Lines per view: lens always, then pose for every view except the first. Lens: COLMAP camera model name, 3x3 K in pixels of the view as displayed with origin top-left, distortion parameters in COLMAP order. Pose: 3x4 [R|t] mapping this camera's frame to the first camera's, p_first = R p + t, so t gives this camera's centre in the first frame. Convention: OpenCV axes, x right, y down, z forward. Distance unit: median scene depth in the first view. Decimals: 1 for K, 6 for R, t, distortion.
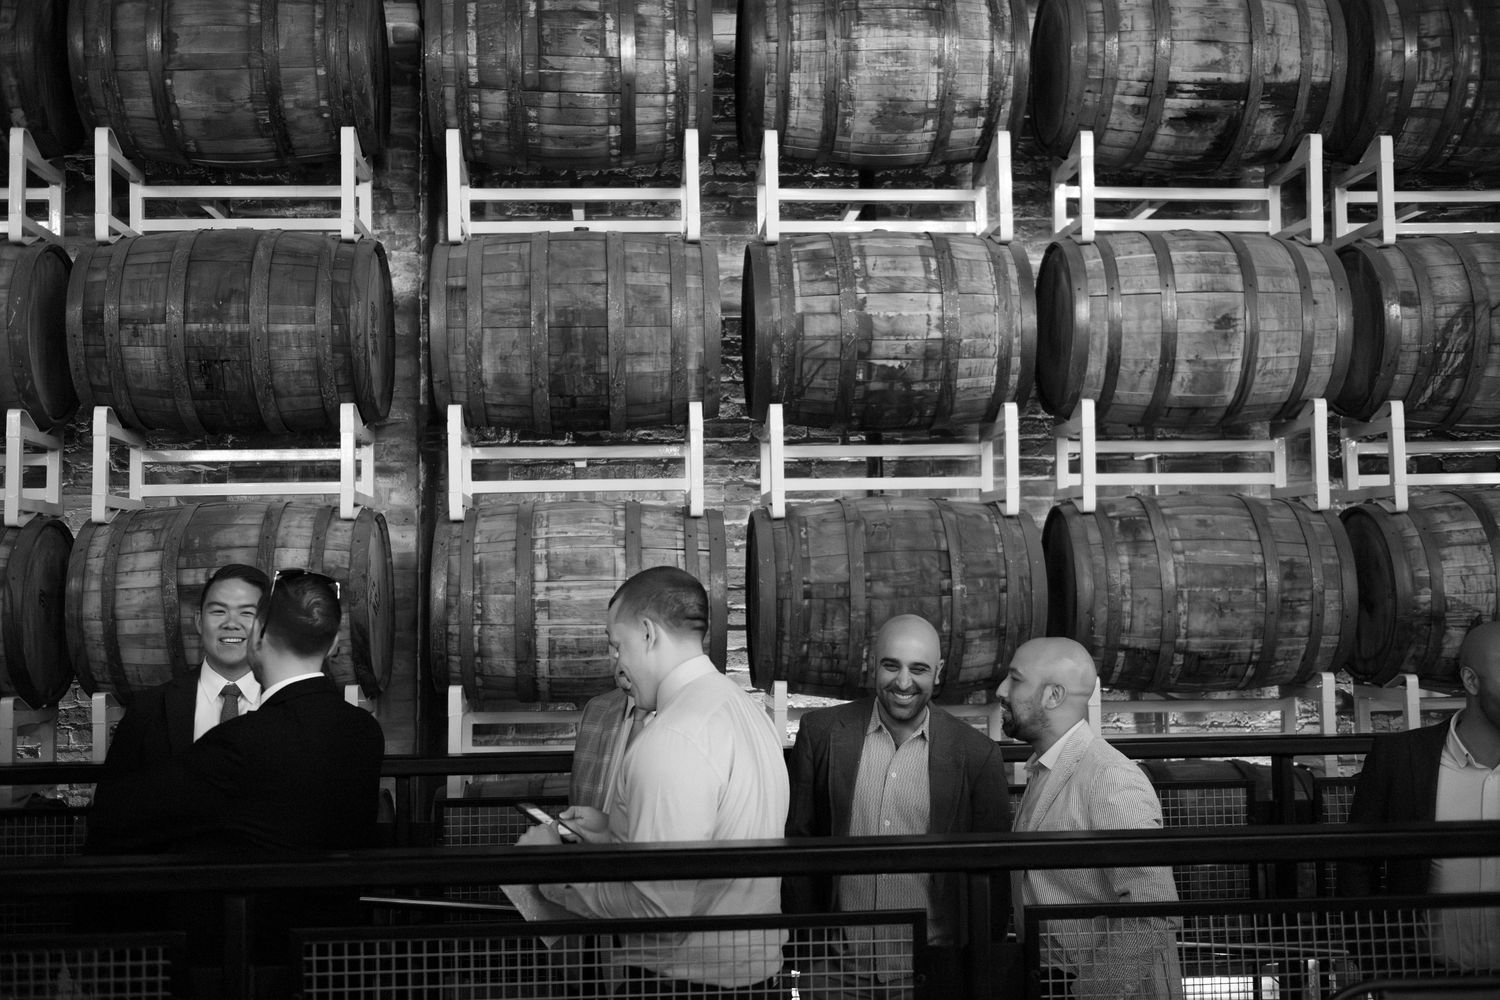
lens RADIAL K [[1645.5, 0, 750.0], [0, 1645.5, 499.1], [0, 0, 1]] dist [0.003691, 0.000000]
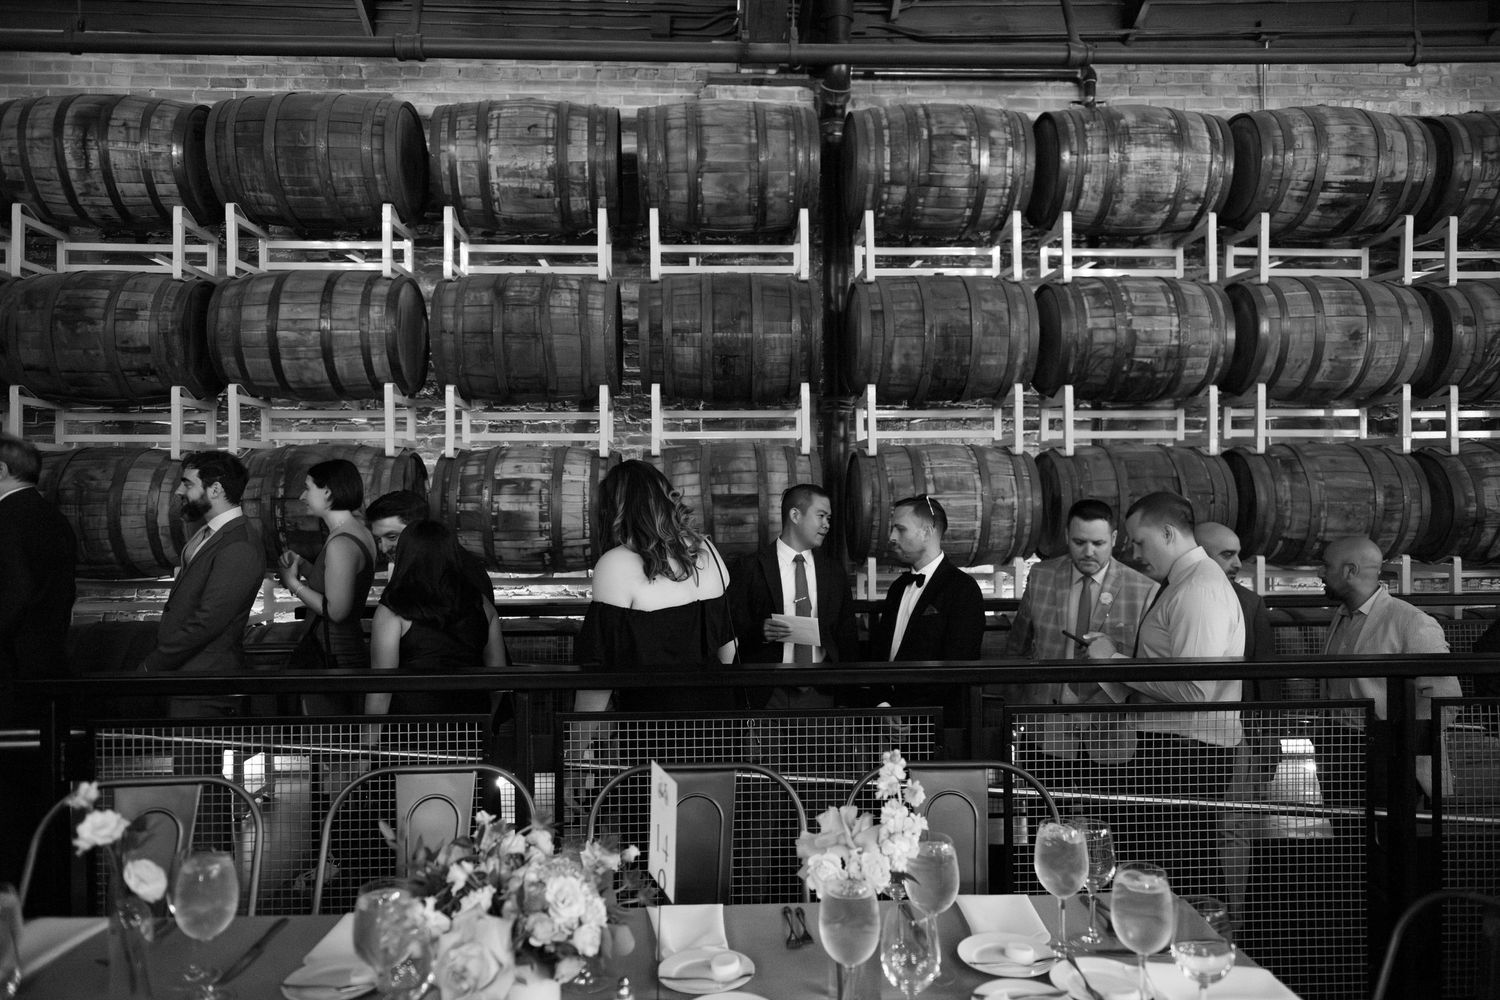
lens RADIAL K [[1020.8, 0, 749.6], [0, 1020.8, 502.2], [0, 0, 1]] dist [0.012287, -0.005646]
pose [[0.999851, 0.009154, -0.014651, -0.280066], [-0.008249, 0.998124, 0.060666, -0.001709], [0.015179, -0.060536, 0.998051, -0.007259]]
